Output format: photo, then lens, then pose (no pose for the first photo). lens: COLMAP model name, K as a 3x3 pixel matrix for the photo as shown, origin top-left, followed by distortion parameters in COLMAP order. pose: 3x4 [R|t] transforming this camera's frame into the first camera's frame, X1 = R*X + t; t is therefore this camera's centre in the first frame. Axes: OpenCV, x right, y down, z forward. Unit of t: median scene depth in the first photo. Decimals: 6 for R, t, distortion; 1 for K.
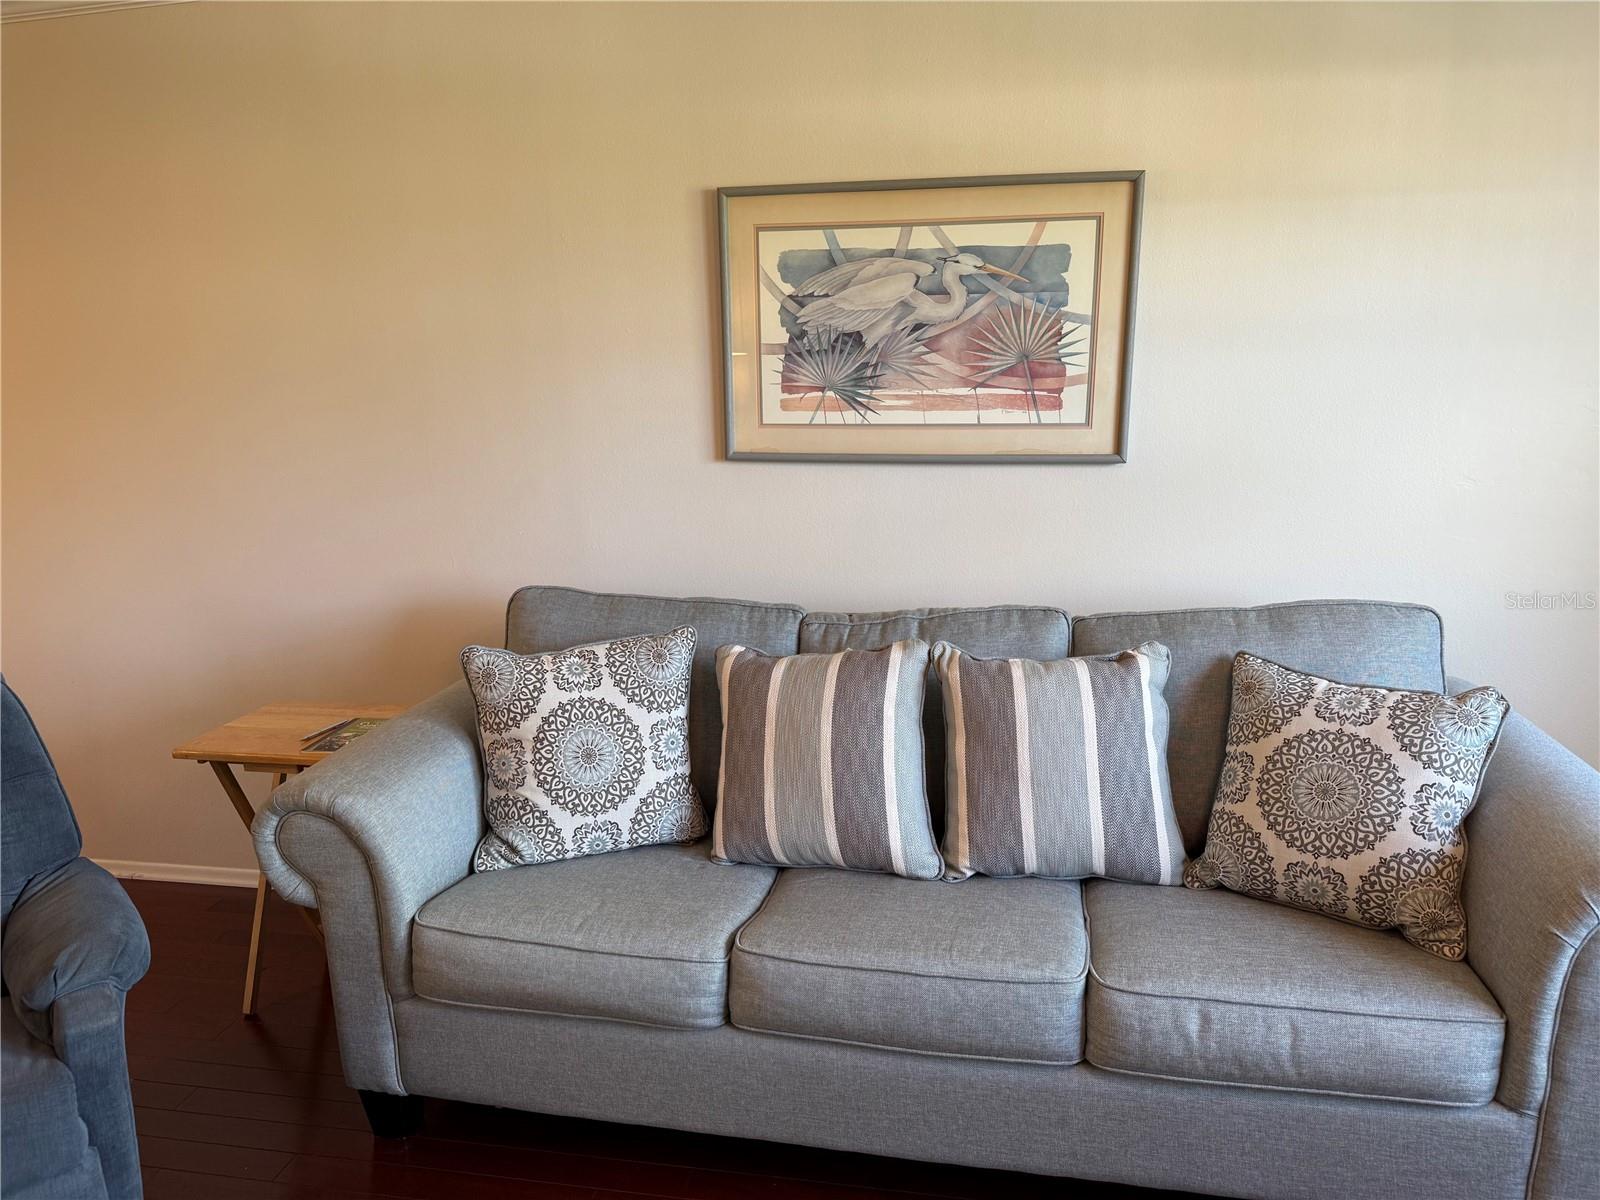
lens RADIAL K [[1118.6, 0, 804.4], [0, 1118.6, 600.2], [0, 0, 1]] dist [0.059310, -0.076074]
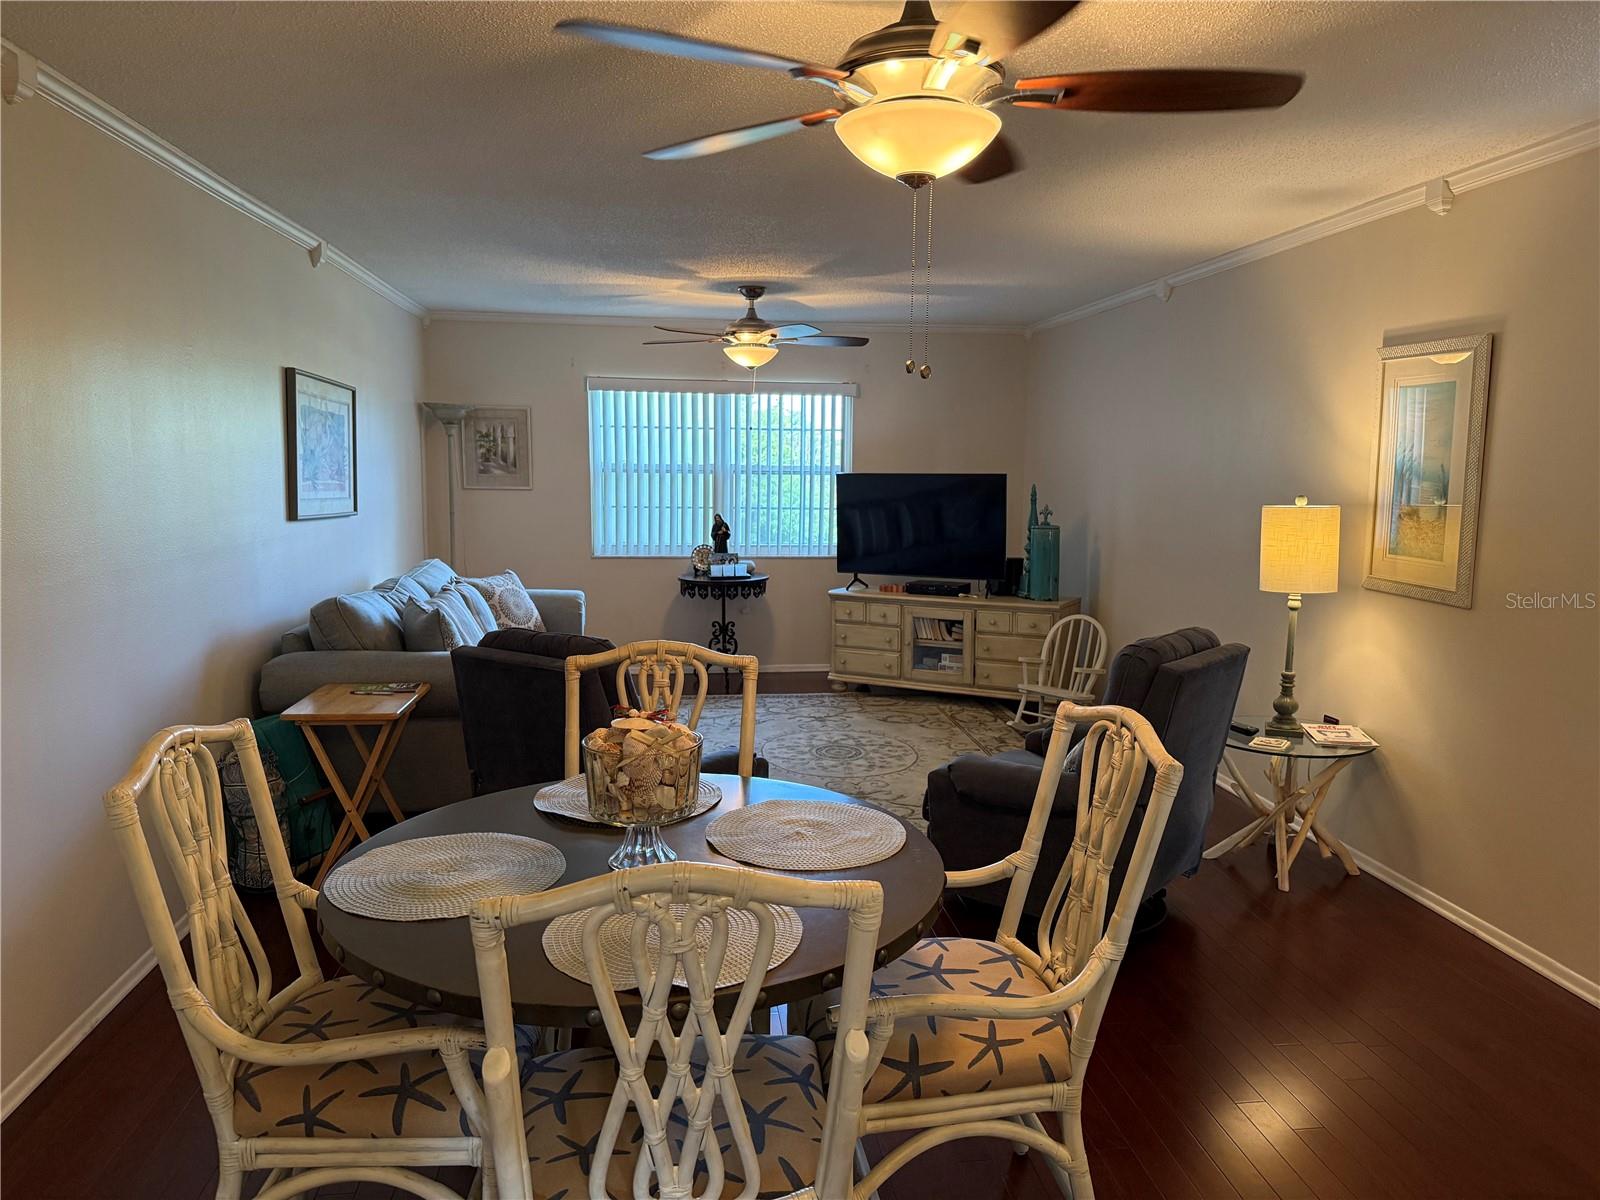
lens RADIAL K [[1118.6, 0, 796.8], [0, 1118.6, 607.0], [0, 0, 1]] dist [0.059310, -0.076074]
pose [[-0.297580, -0.096603, 0.949797, -2.245577], [0.196585, 0.967347, 0.159979, -0.143031], [-0.934238, 0.234323, -0.268873, 0.910864]]
